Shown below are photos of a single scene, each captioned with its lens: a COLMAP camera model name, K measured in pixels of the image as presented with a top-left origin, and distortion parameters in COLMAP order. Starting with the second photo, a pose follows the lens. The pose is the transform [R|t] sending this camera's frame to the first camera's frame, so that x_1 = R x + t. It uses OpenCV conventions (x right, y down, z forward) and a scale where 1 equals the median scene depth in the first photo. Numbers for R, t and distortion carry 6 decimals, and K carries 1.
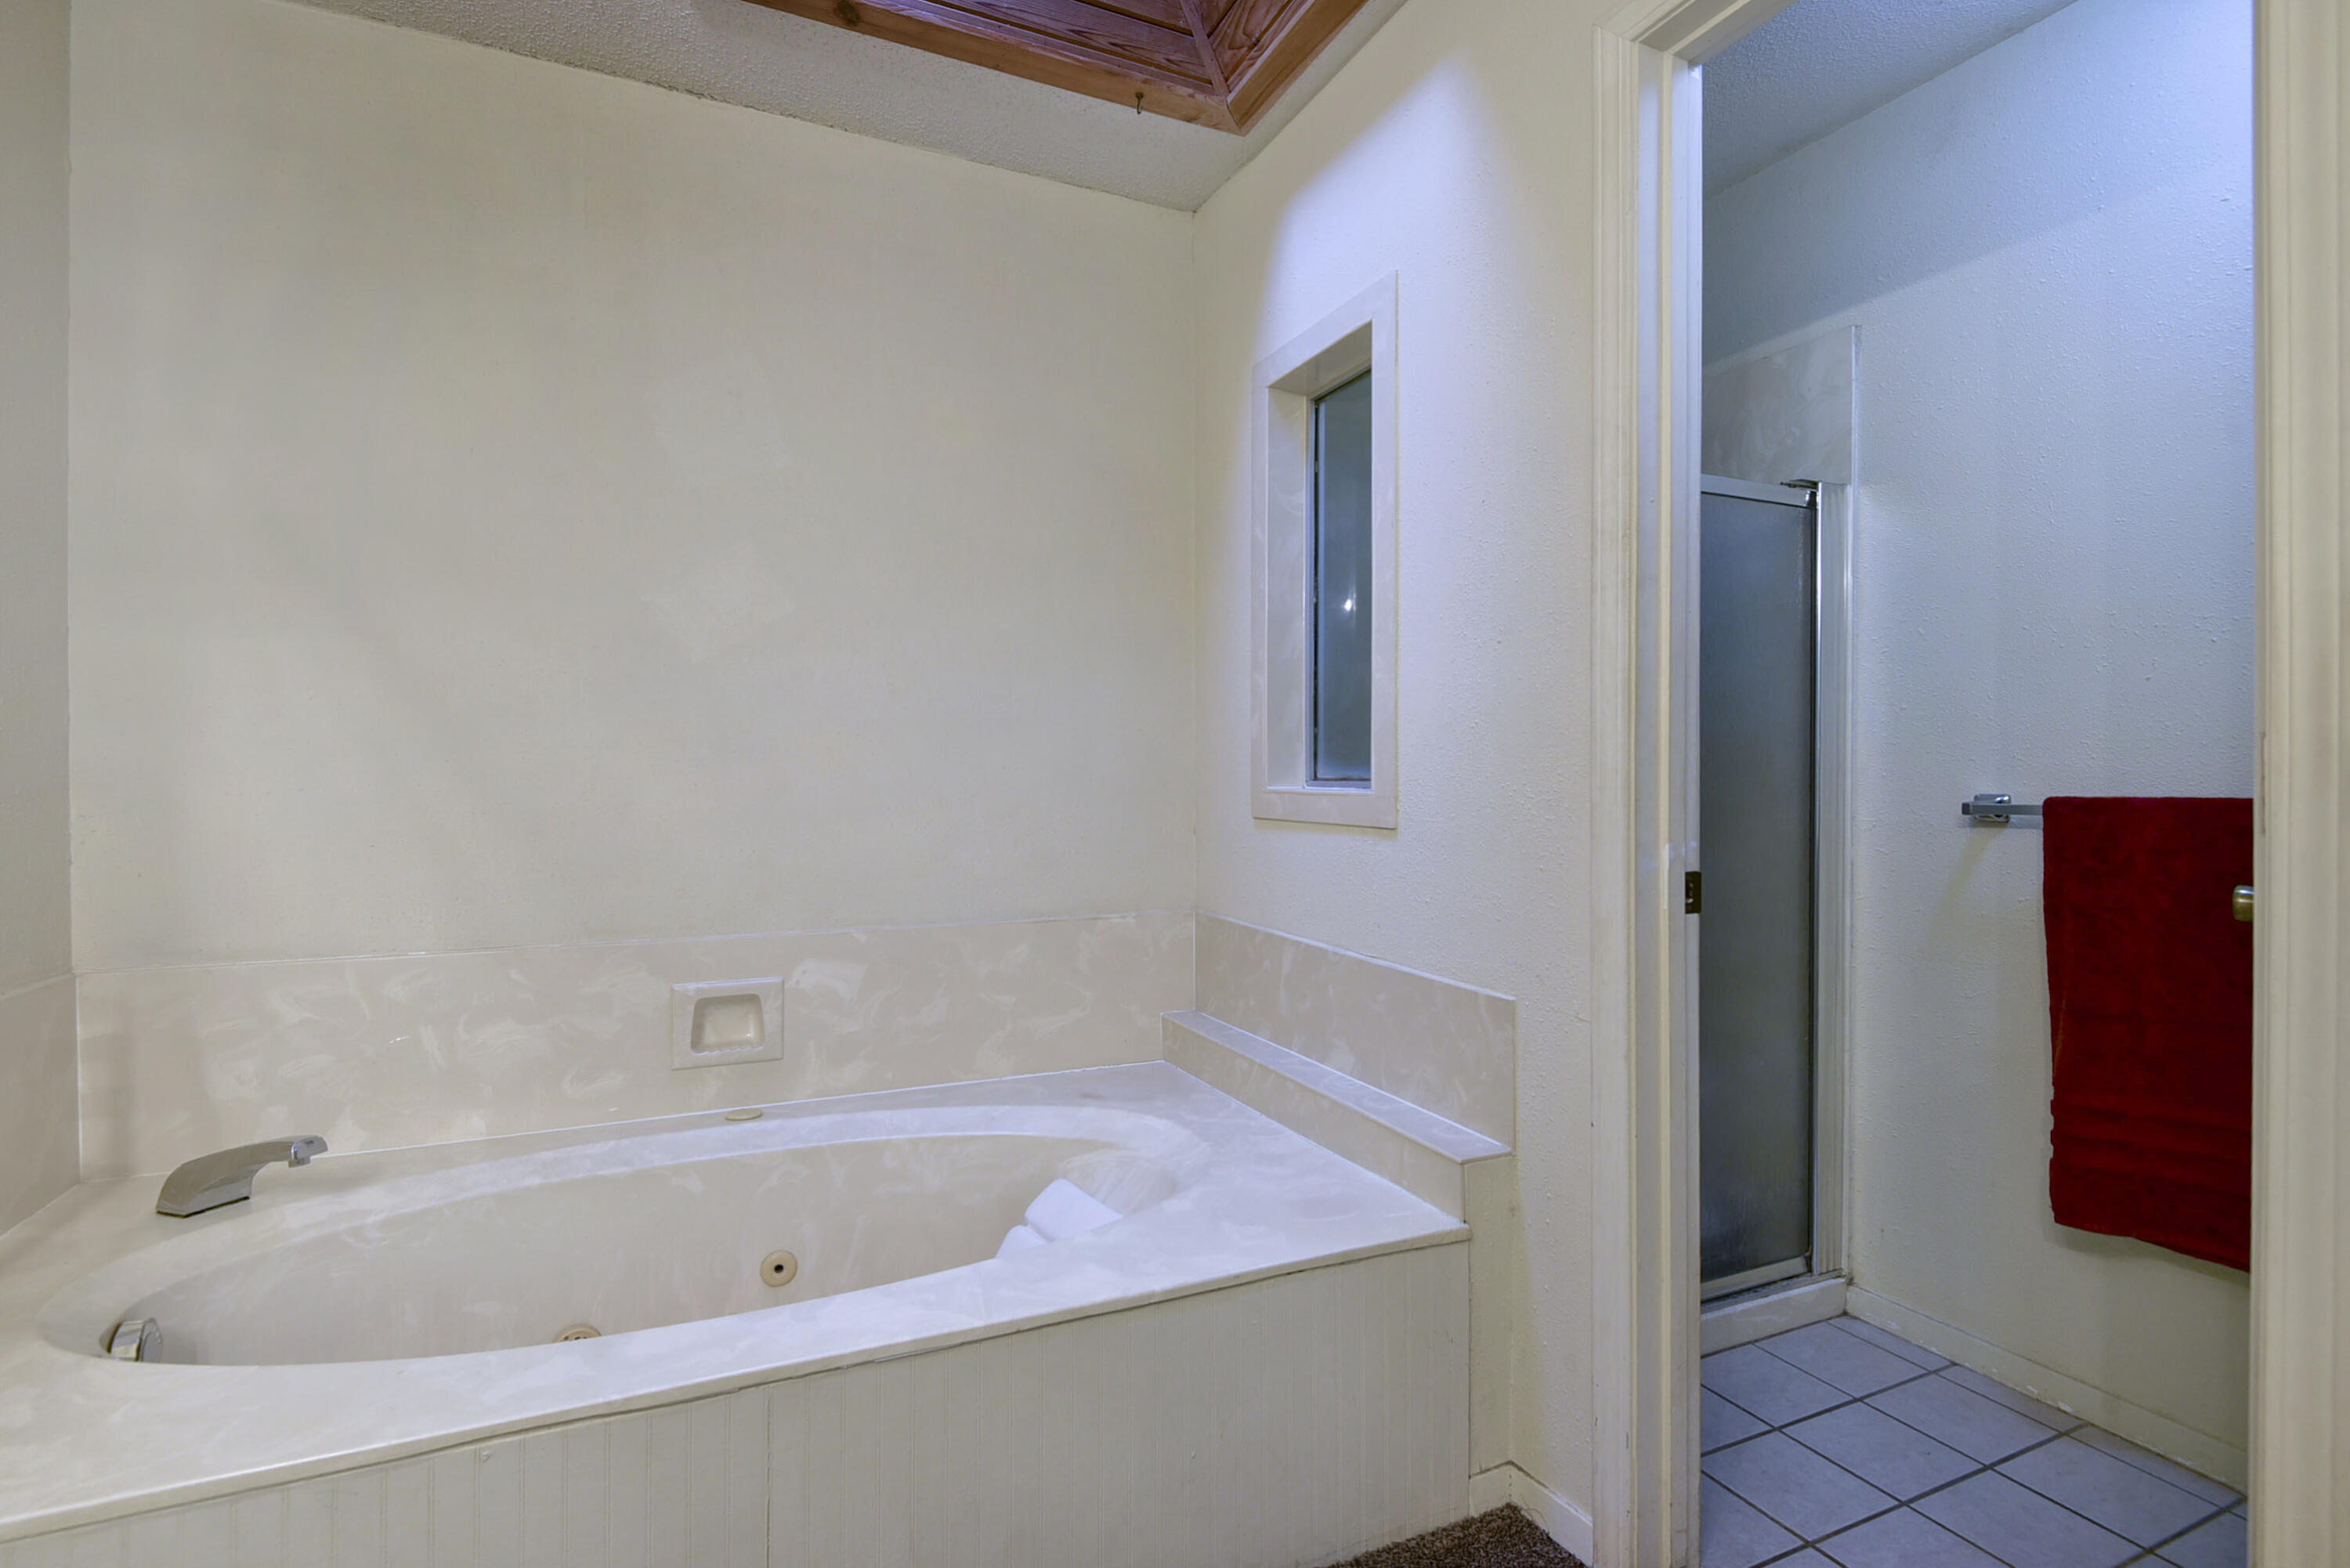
lens RADIAL K [[999.6, 0, 1175.0], [0, 999.6, 784.0], [0, 0, 1]] dist [0.025843, -0.016653]
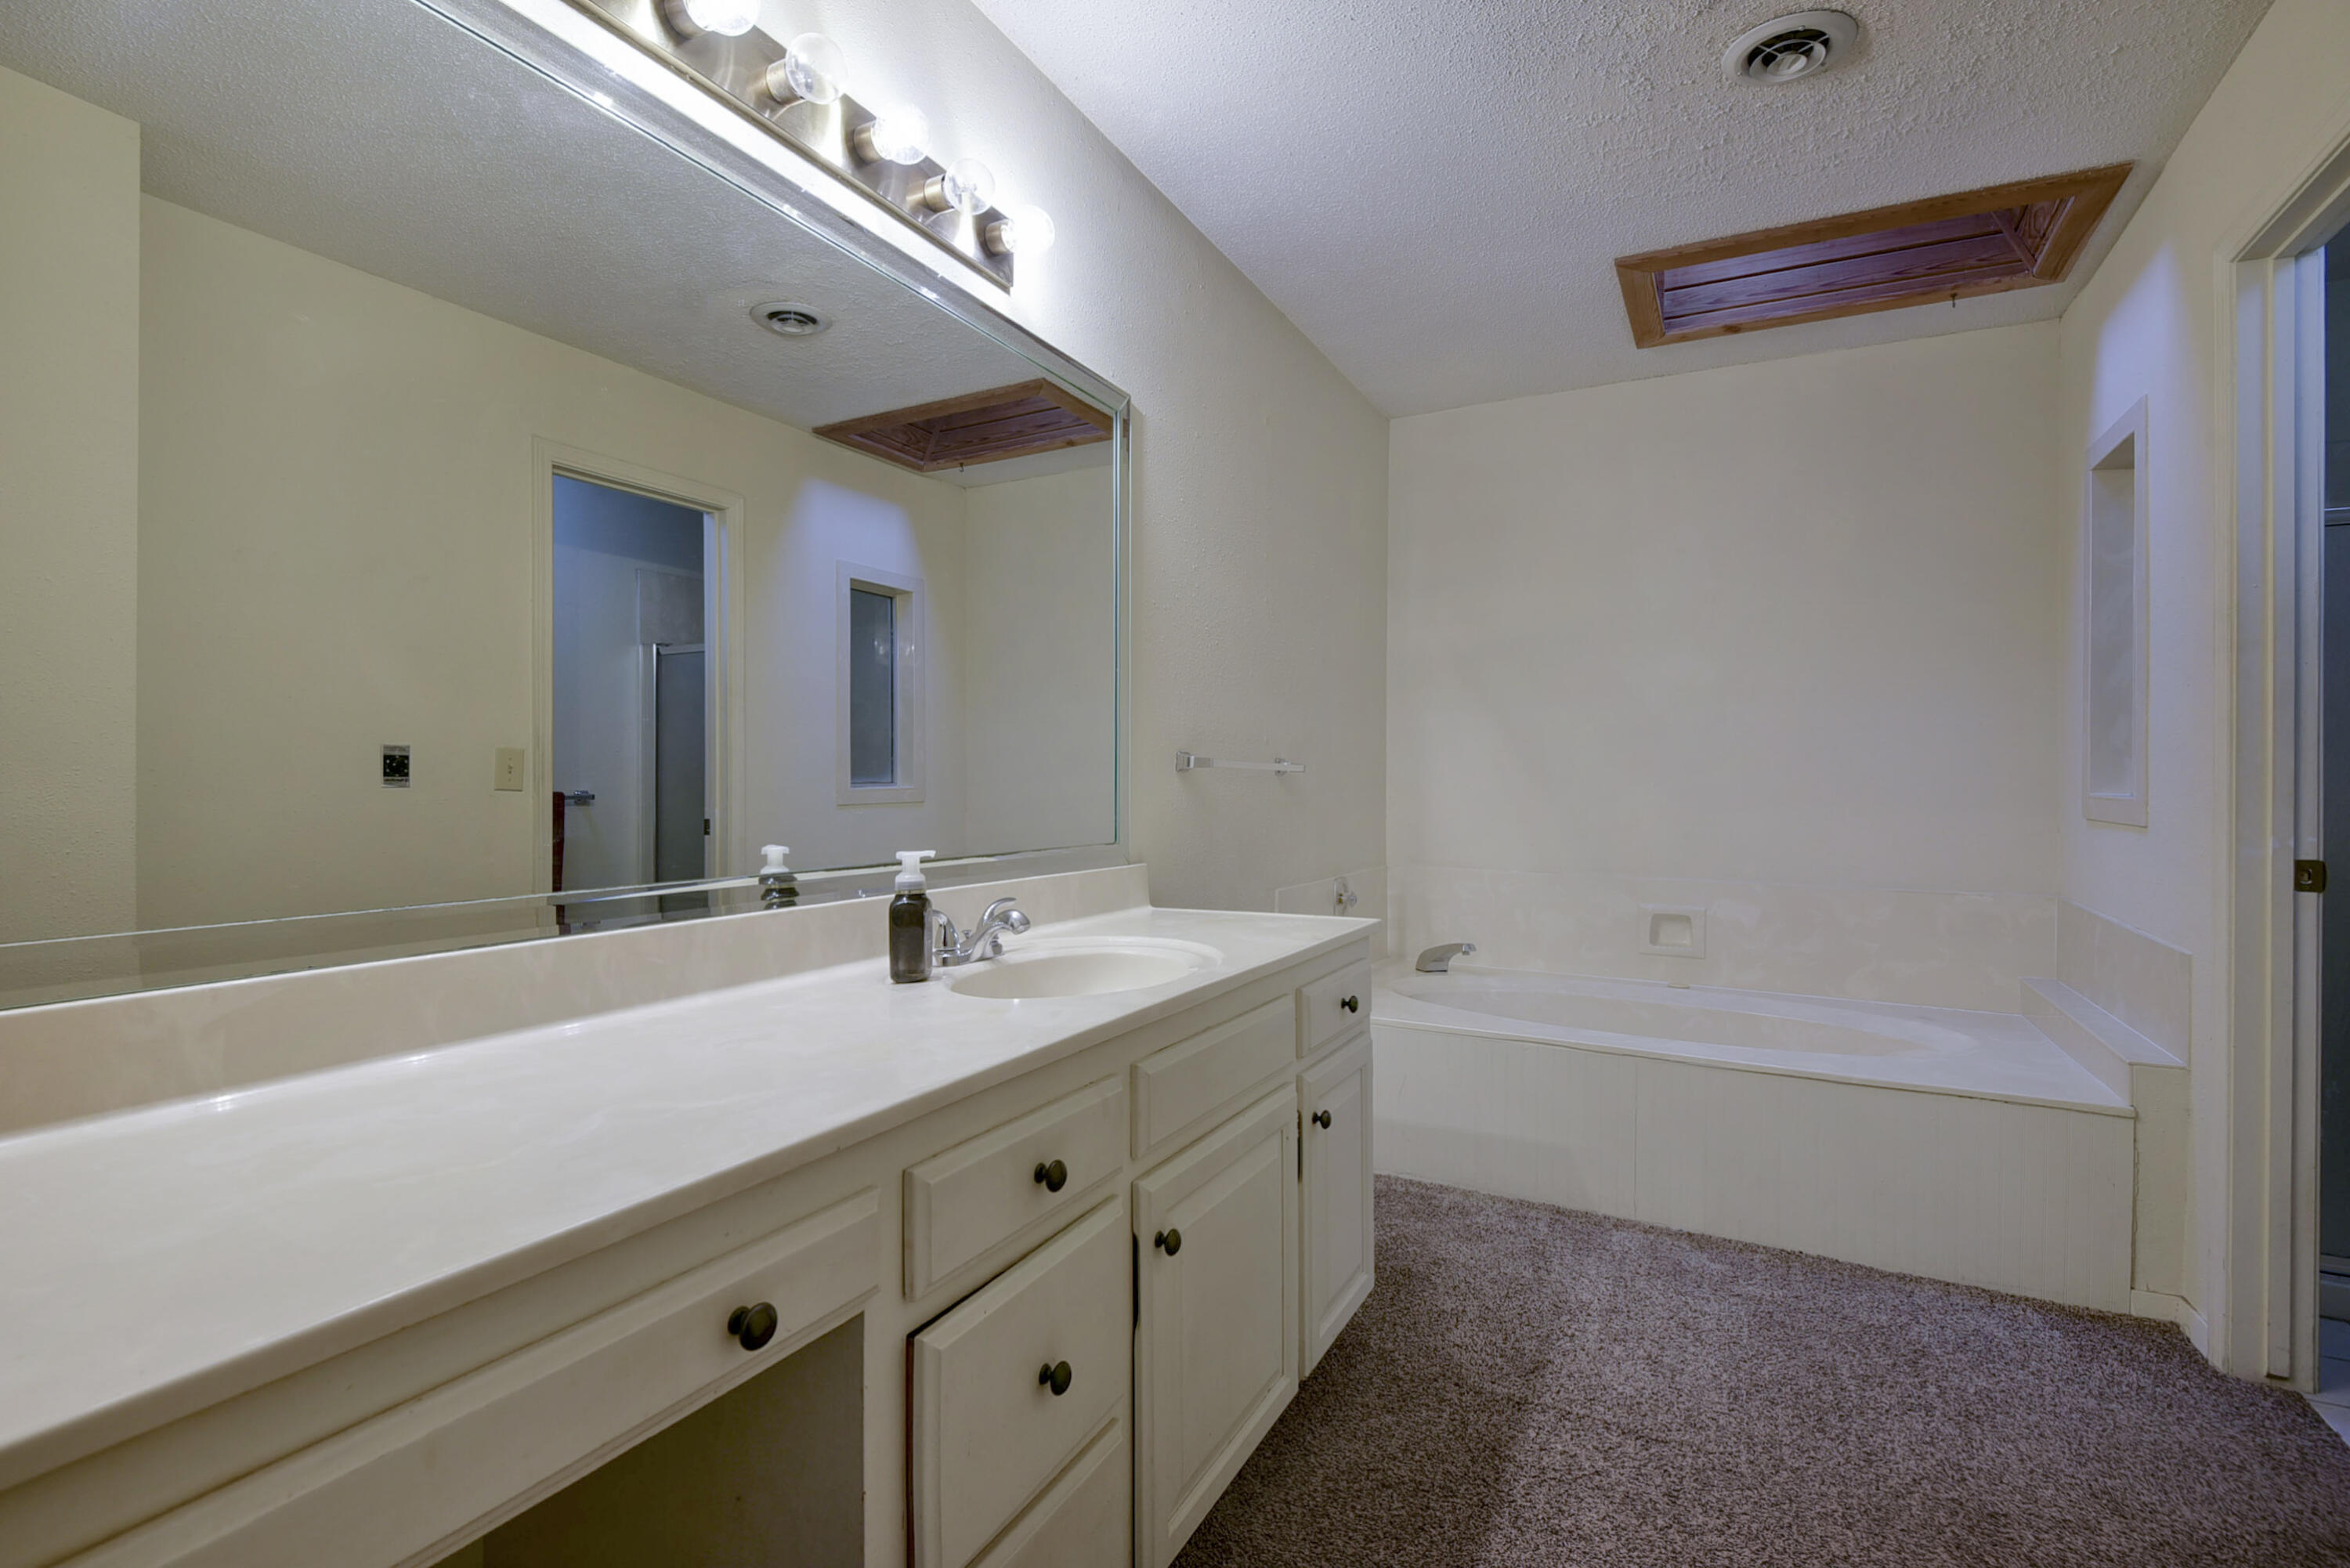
lens RADIAL K [[1094.7, 0, 1132.7], [0, 1094.7, 773.9], [0, 0, 1]] dist [0.034708, -0.023951]
pose [[0.537098, 0.001897, -0.843518, 0.690487], [-0.011649, 0.999919, -0.005169, -0.000155], [0.843440, 0.012603, 0.537076, -0.820062]]
